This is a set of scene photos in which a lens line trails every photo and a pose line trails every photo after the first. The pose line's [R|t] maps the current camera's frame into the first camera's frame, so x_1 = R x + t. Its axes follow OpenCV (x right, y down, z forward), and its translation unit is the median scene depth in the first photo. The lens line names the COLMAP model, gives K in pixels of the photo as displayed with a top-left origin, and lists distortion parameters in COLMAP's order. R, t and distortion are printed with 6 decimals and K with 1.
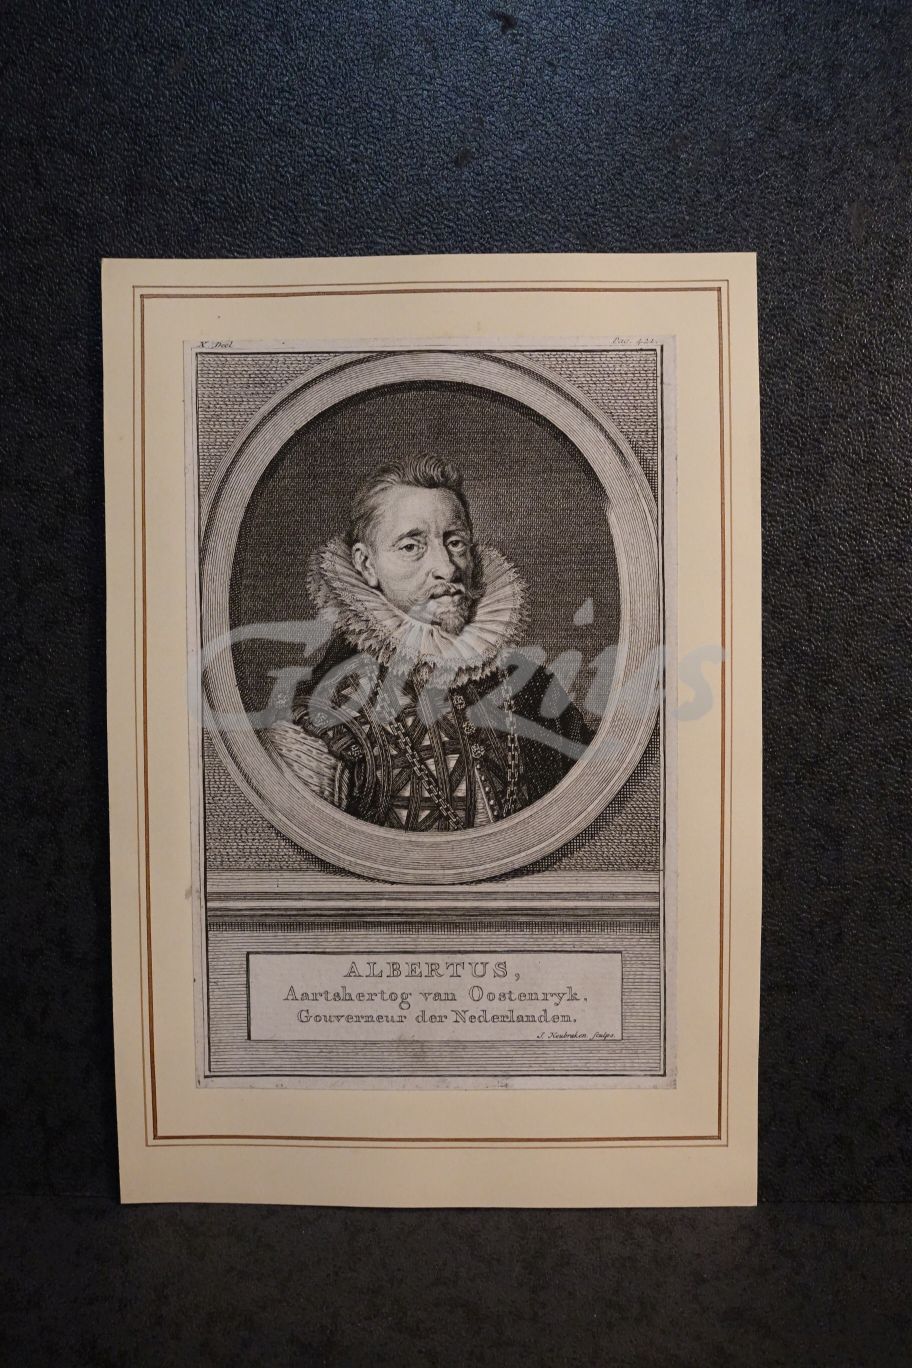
lens RADIAL K [[1404.4, 0, 457.0], [0, 1404.4, 659.4], [0, 0, 1]] dist [-0.057989, 0.016198]
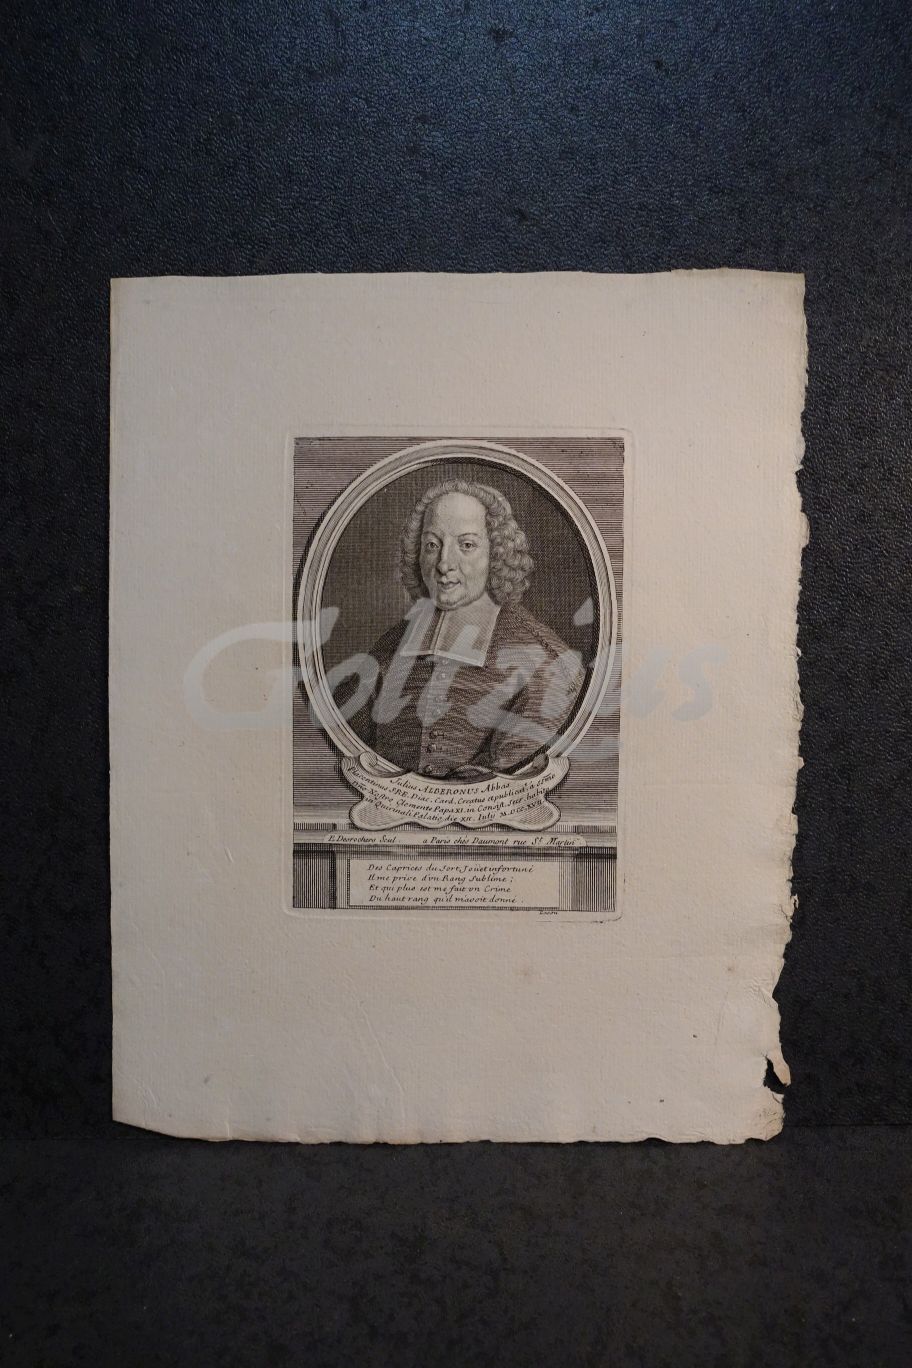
lens RADIAL K [[1394.5, 0, 451.1], [0, 1394.5, 667.5], [0, 0, 1]] dist [-0.051026, 0.019734]
pose [[0.999360, -0.031860, -0.016264, -0.022704], [0.031986, 0.999460, 0.007500, -0.054970], [0.016016, -0.008015, 0.999840, -0.292778]]
